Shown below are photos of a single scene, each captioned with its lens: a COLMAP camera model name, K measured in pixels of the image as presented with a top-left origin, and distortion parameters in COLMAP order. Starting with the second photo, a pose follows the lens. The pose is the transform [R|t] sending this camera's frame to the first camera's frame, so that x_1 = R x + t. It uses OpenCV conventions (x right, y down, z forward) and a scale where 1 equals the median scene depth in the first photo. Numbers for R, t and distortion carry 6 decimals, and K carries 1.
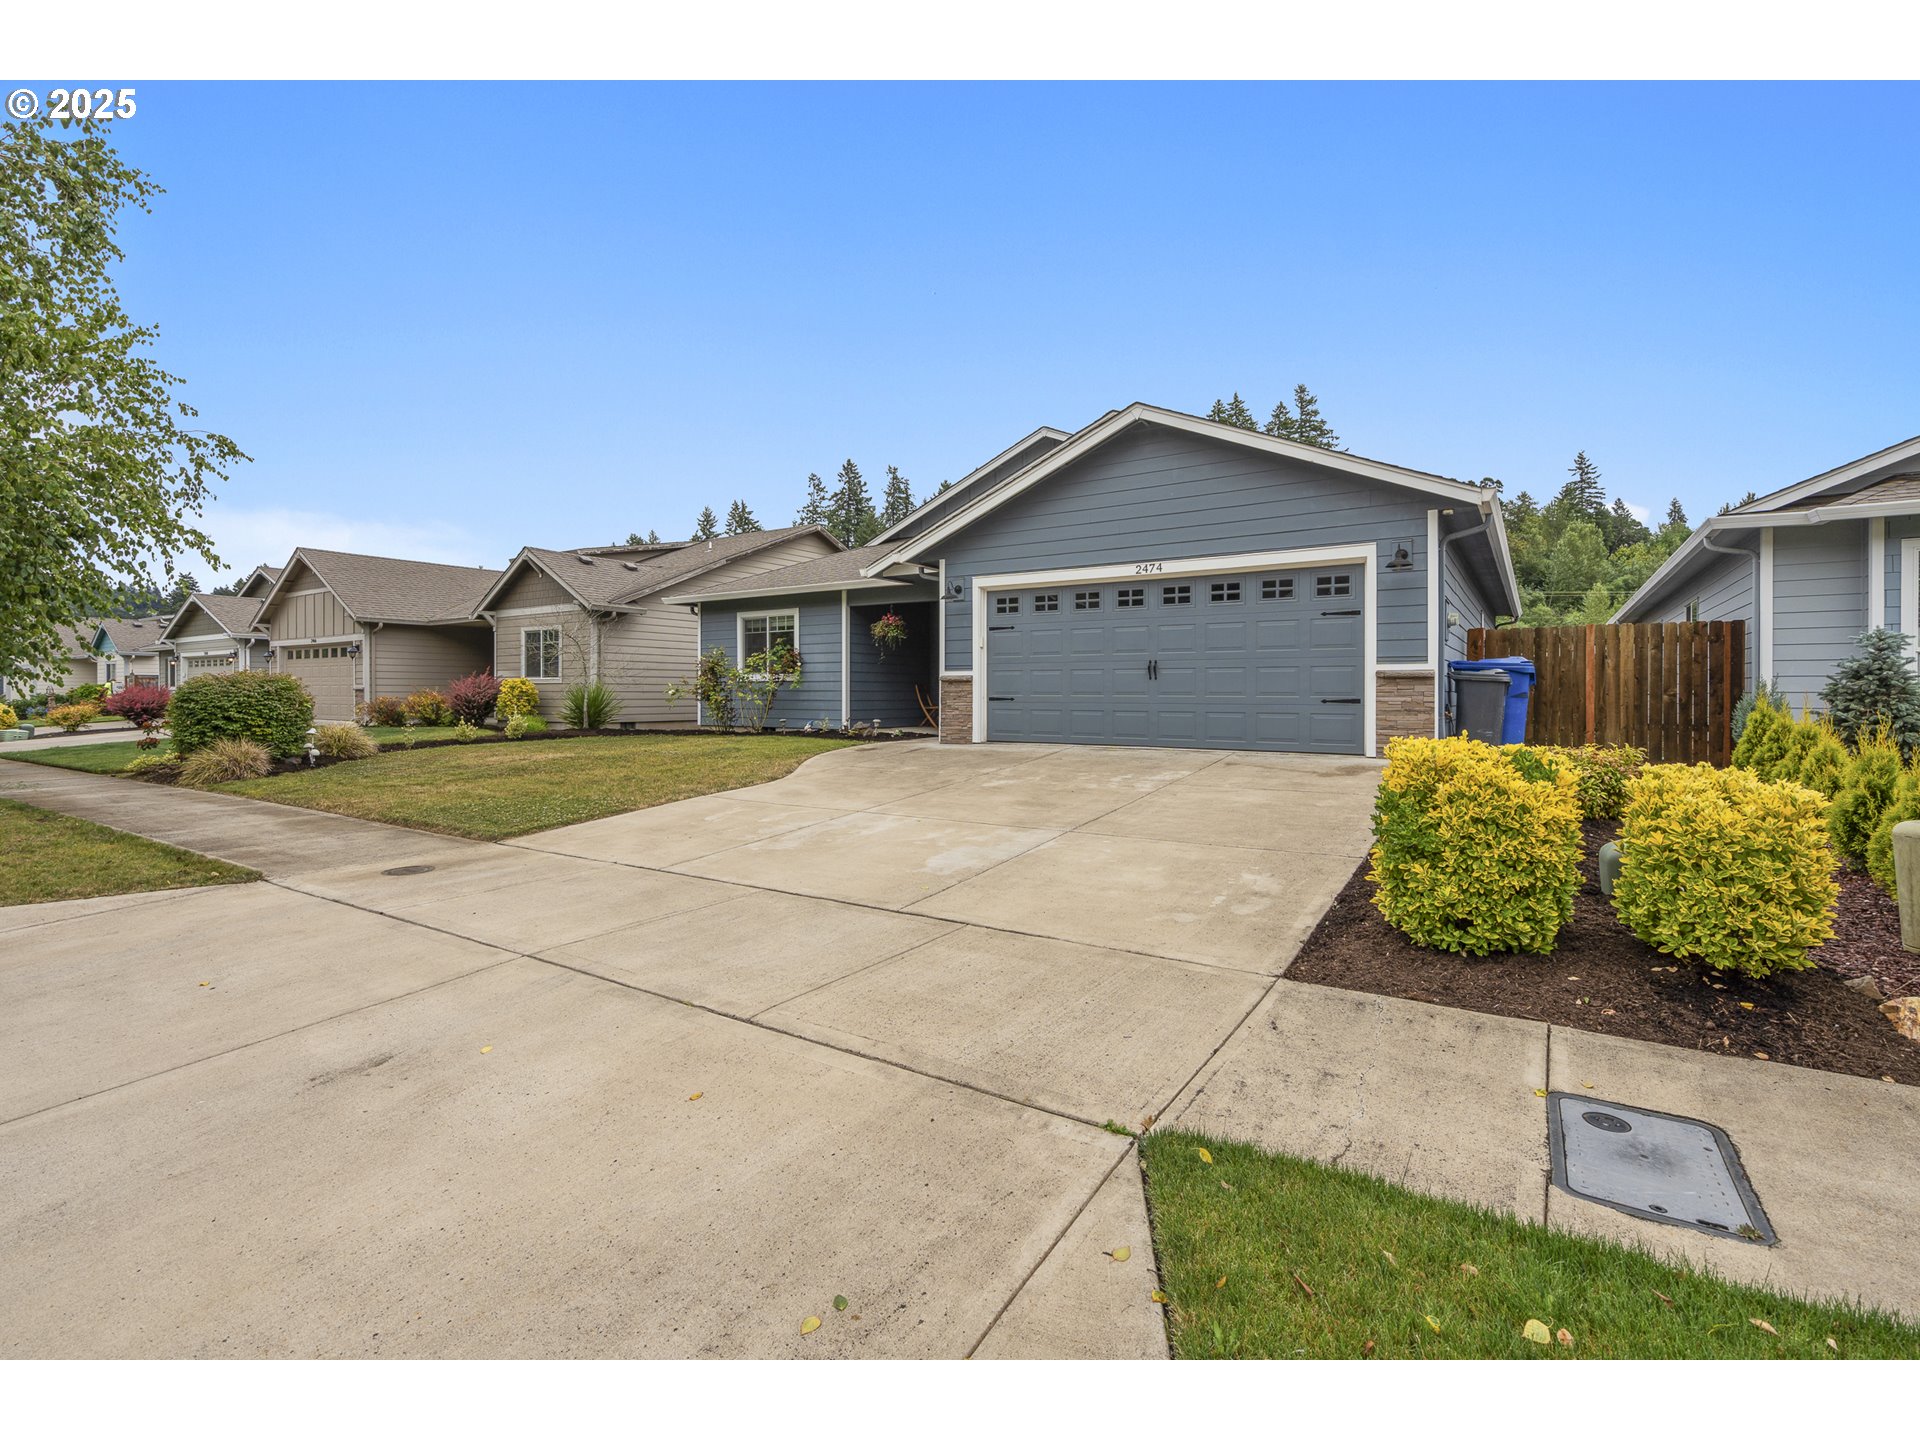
lens RADIAL K [[874.9, 0, 954.9], [0, 874.9, 718.2], [0, 0, 1]] dist [0.000966, 0.000482]
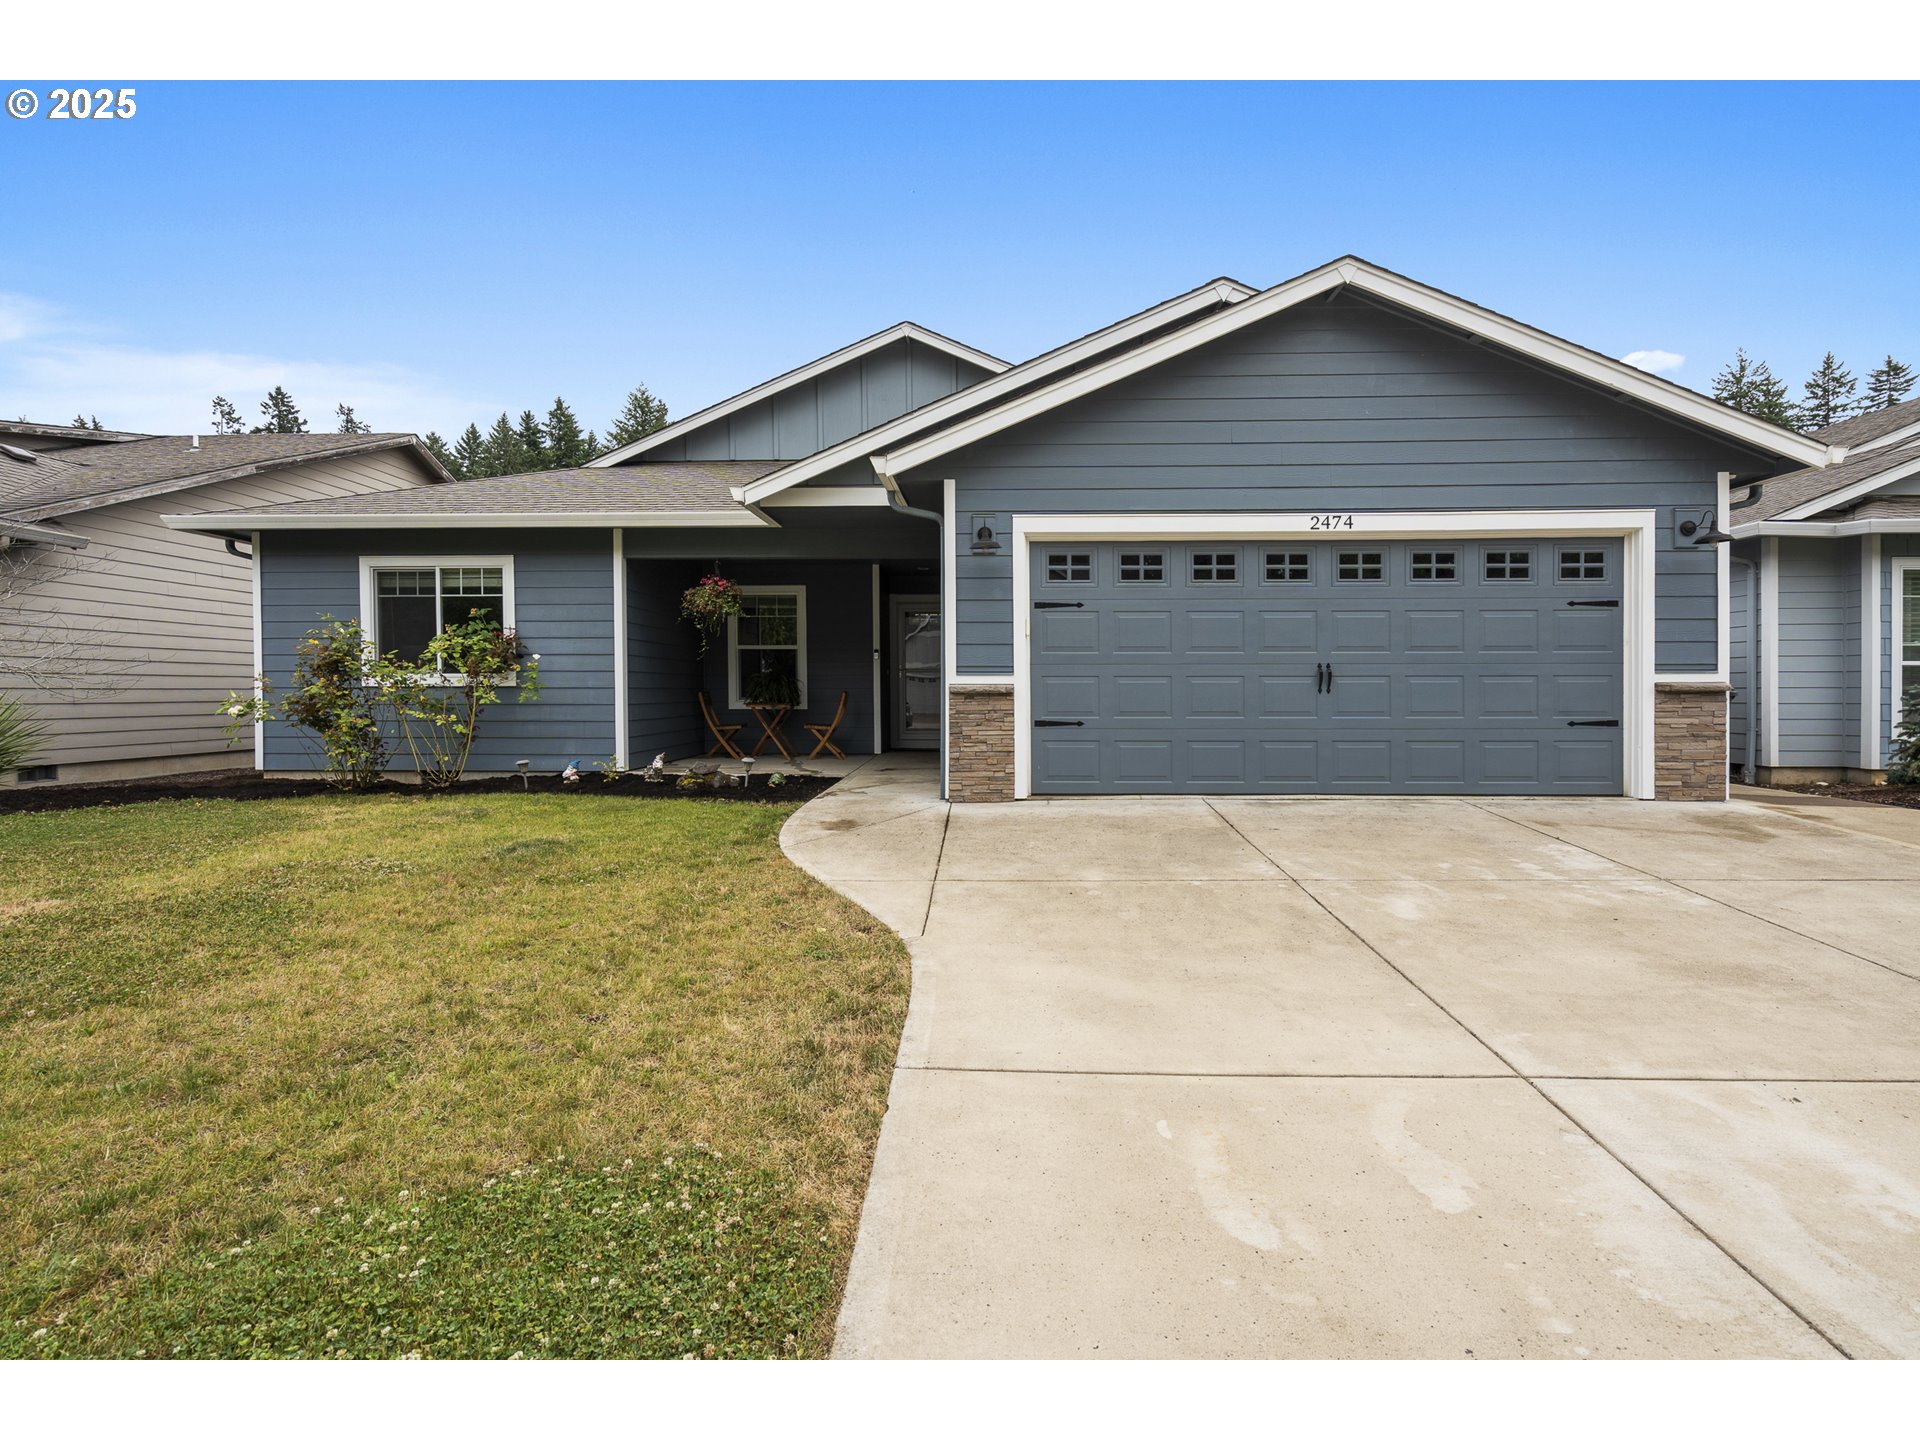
lens RADIAL K [[874.9, 0, 965.3], [0, 874.9, 704.0], [0, 0, 1]] dist [0.000966, 0.000482]
pose [[0.851038, -0.013786, 0.524924, -0.313350], [0.018229, 0.999828, -0.003294, -0.034407], [-0.524788, 0.012372, 0.851143, 0.523595]]
